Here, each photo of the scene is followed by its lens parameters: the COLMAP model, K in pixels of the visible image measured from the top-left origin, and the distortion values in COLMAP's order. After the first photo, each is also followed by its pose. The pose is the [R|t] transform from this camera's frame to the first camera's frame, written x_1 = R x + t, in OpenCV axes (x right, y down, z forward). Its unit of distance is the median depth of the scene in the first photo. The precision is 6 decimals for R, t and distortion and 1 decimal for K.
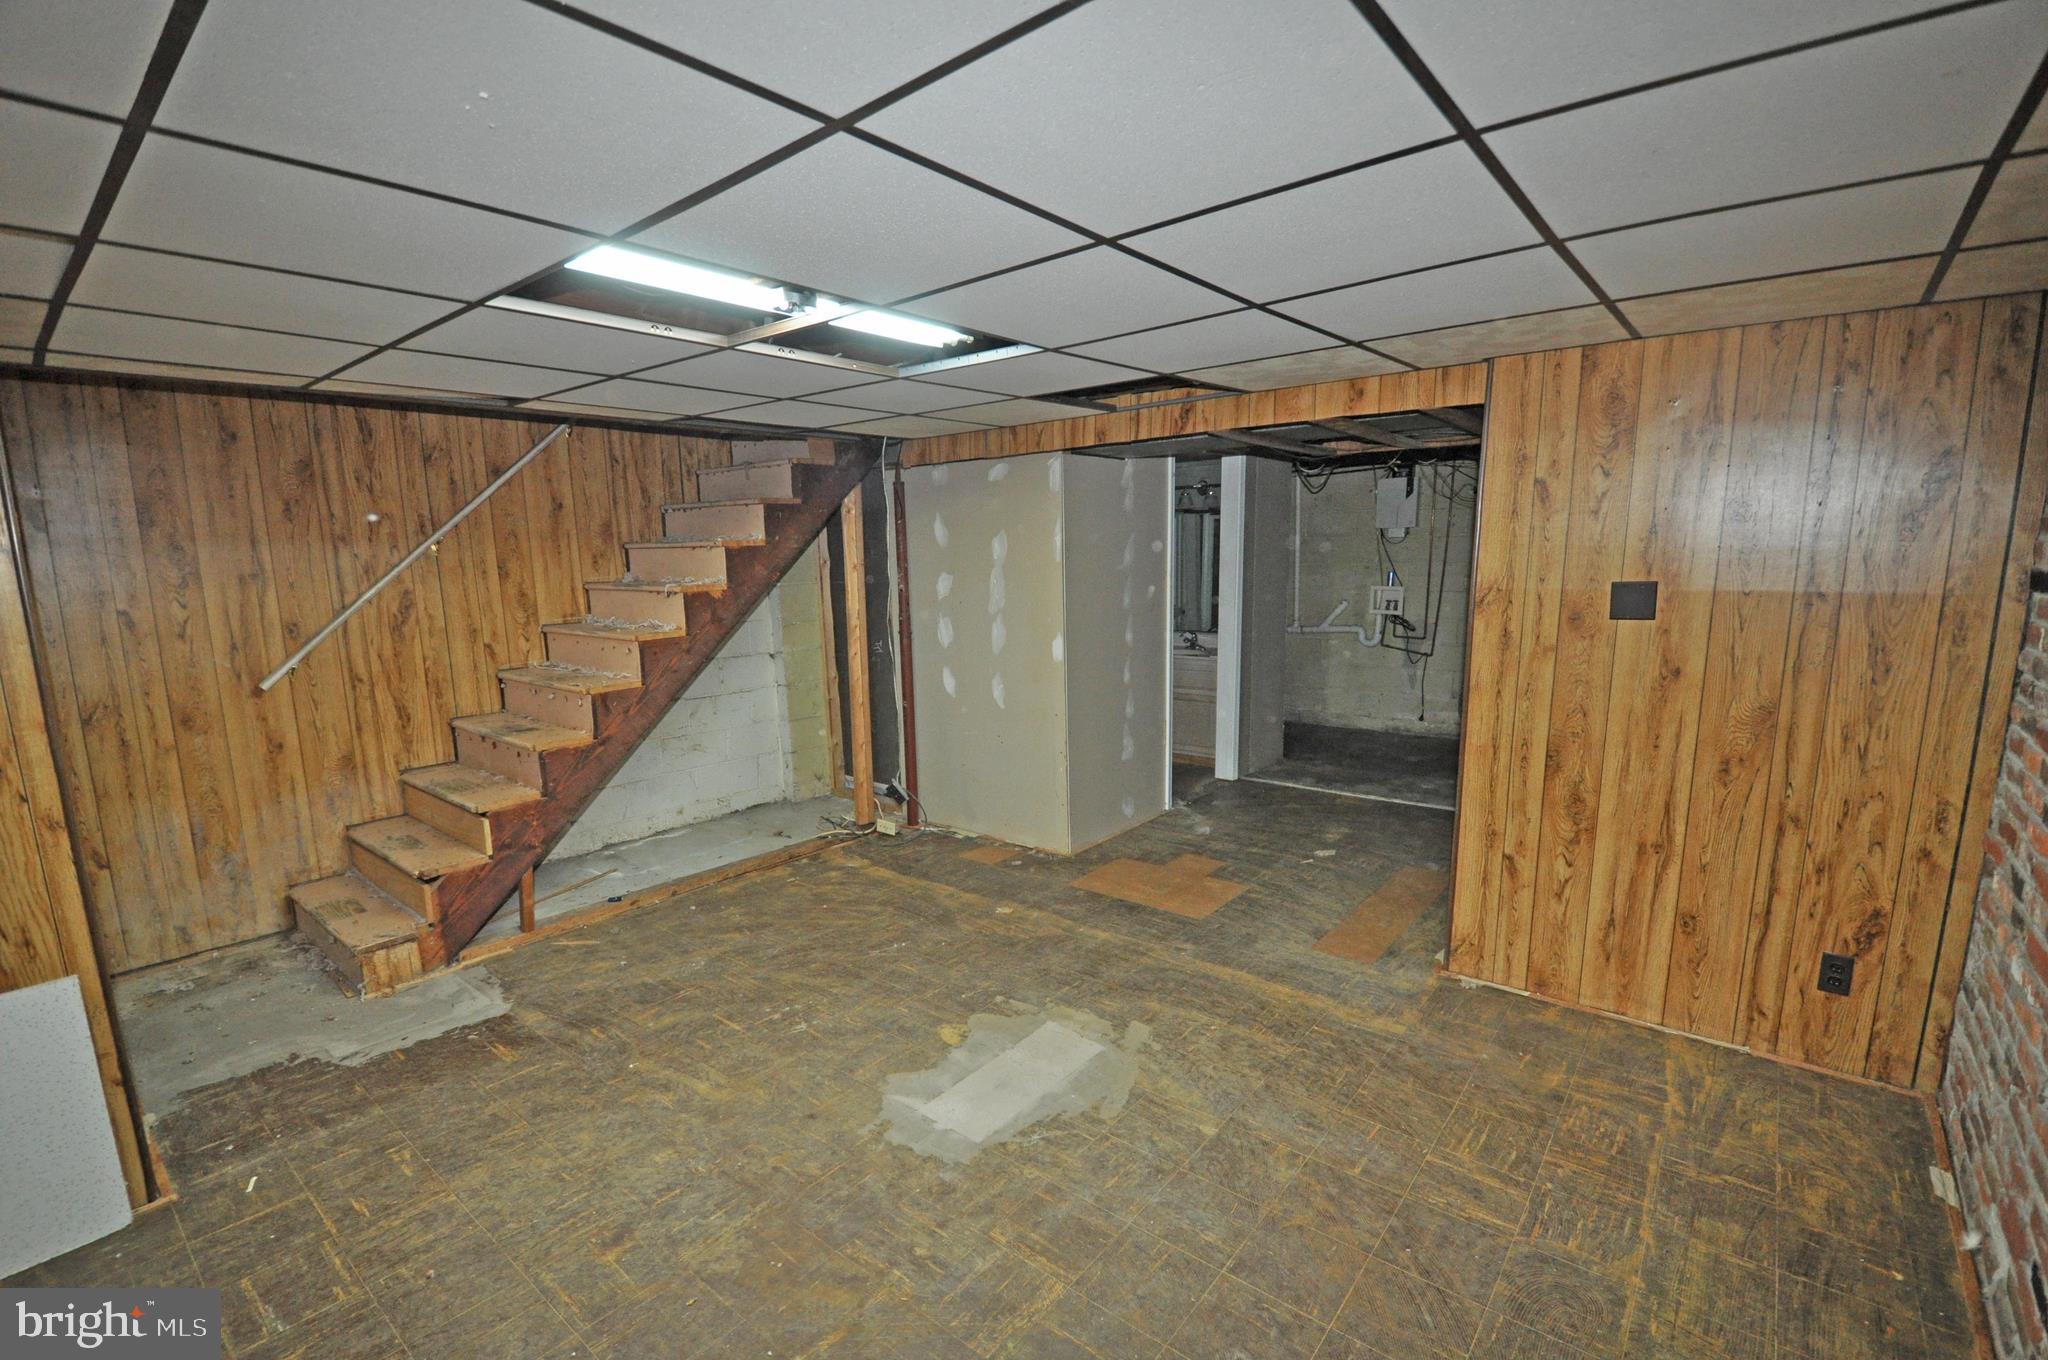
lens RADIAL K [[887.7, 0, 1025.1], [0, 887.7, 704.8], [0, 0, 1]] dist [0.021390, -0.025100]
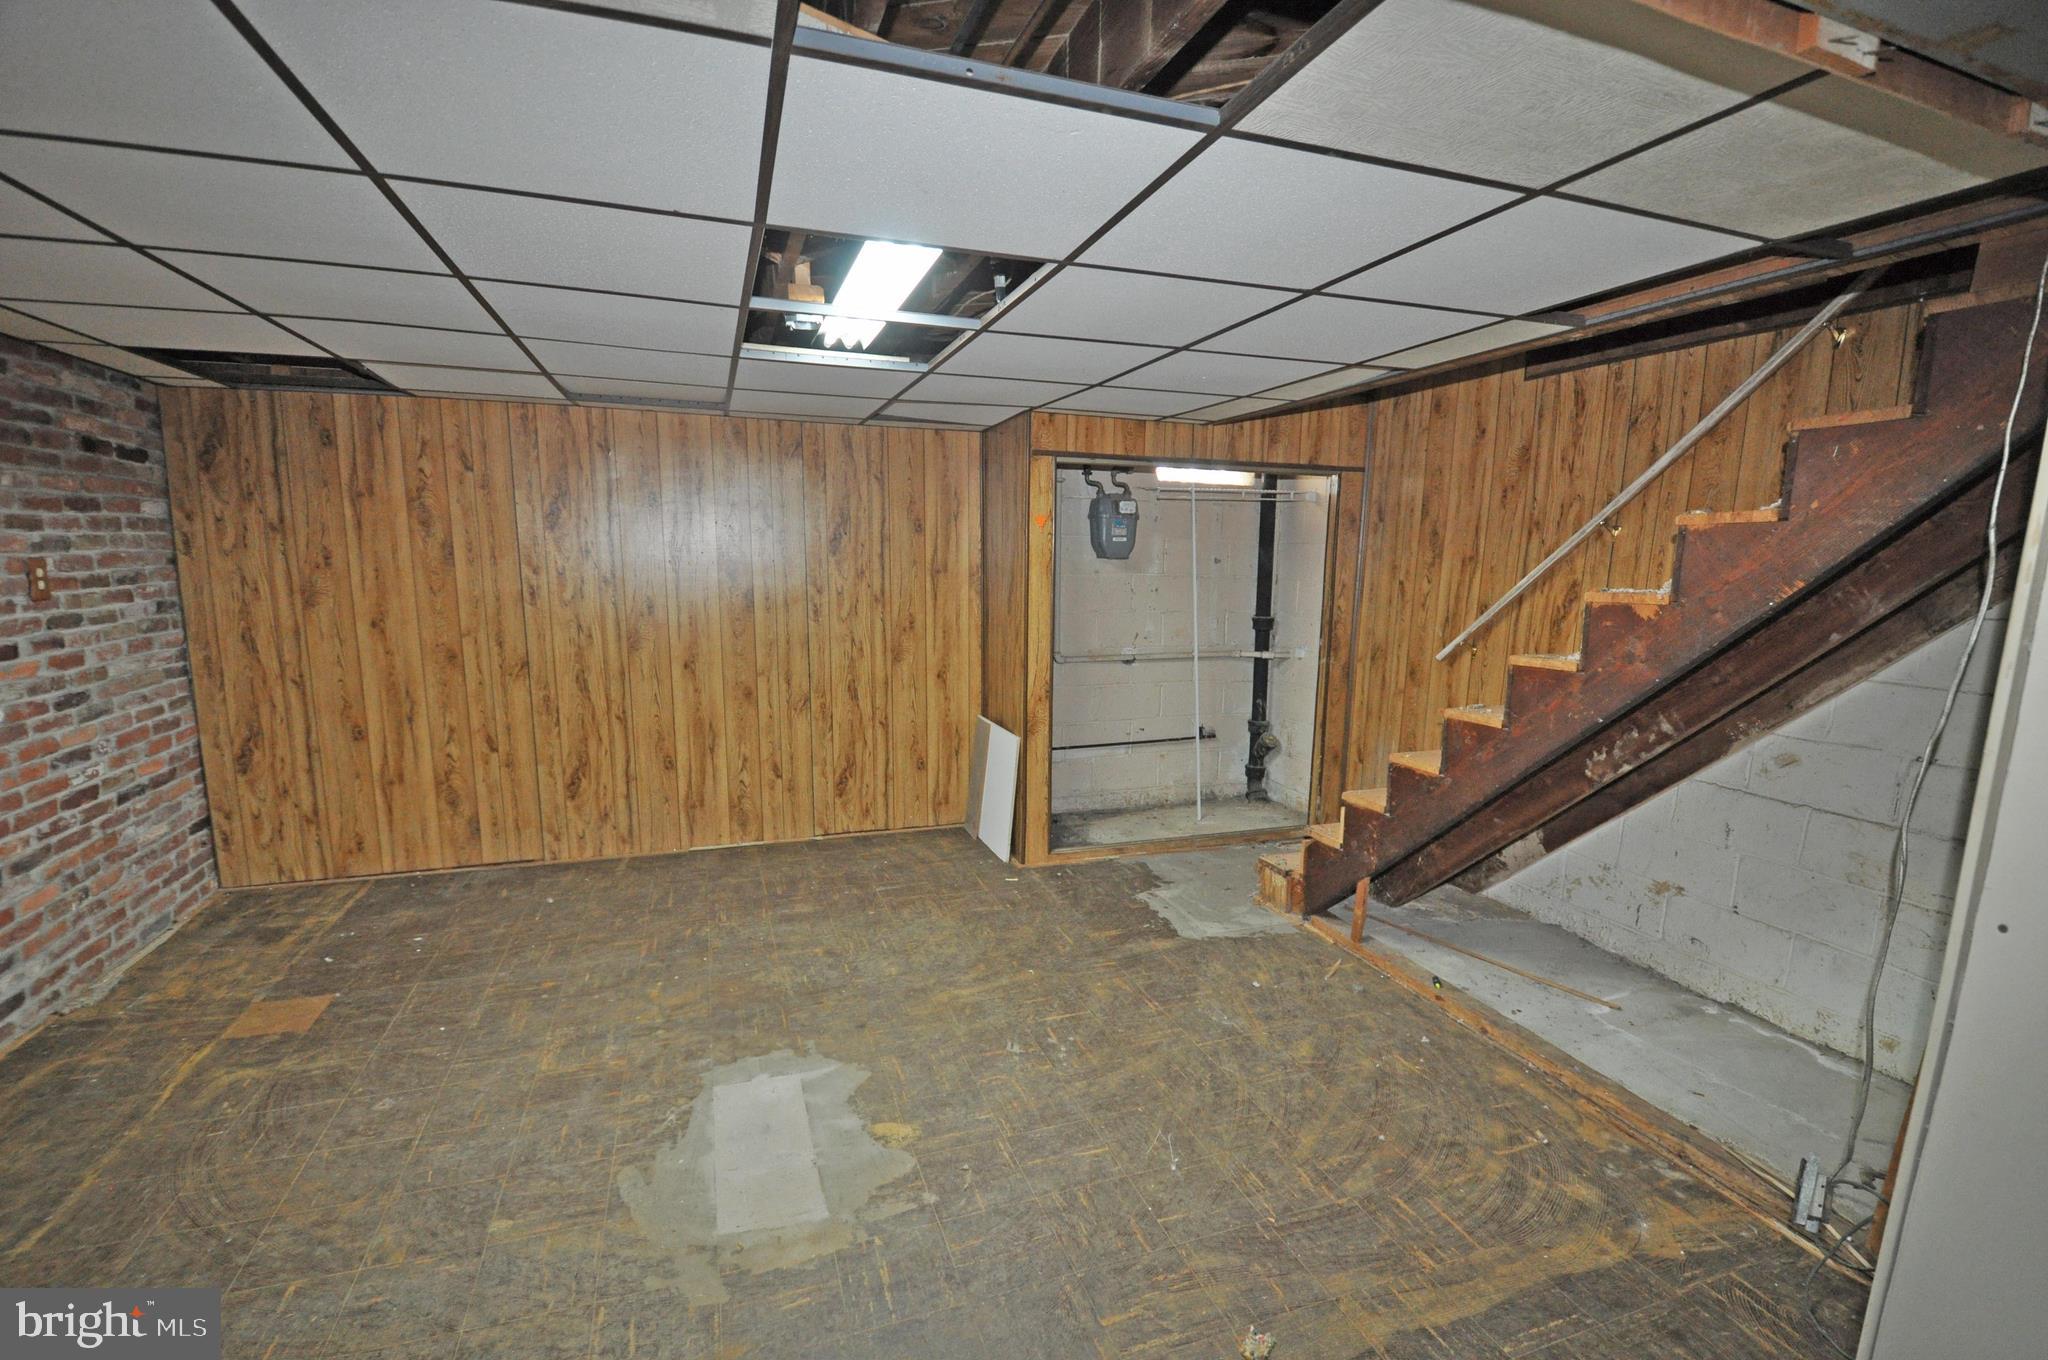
lens RADIAL K [[887.7, 0, 1025.1], [0, 887.7, 704.8], [0, 0, 1]] dist [0.021390, -0.025100]
pose [[-0.503506, 0.156696, -0.849664, 0.457957], [-0.150969, 0.952331, 0.265093, -0.218046], [0.850700, 0.261749, -0.455848, 1.297297]]
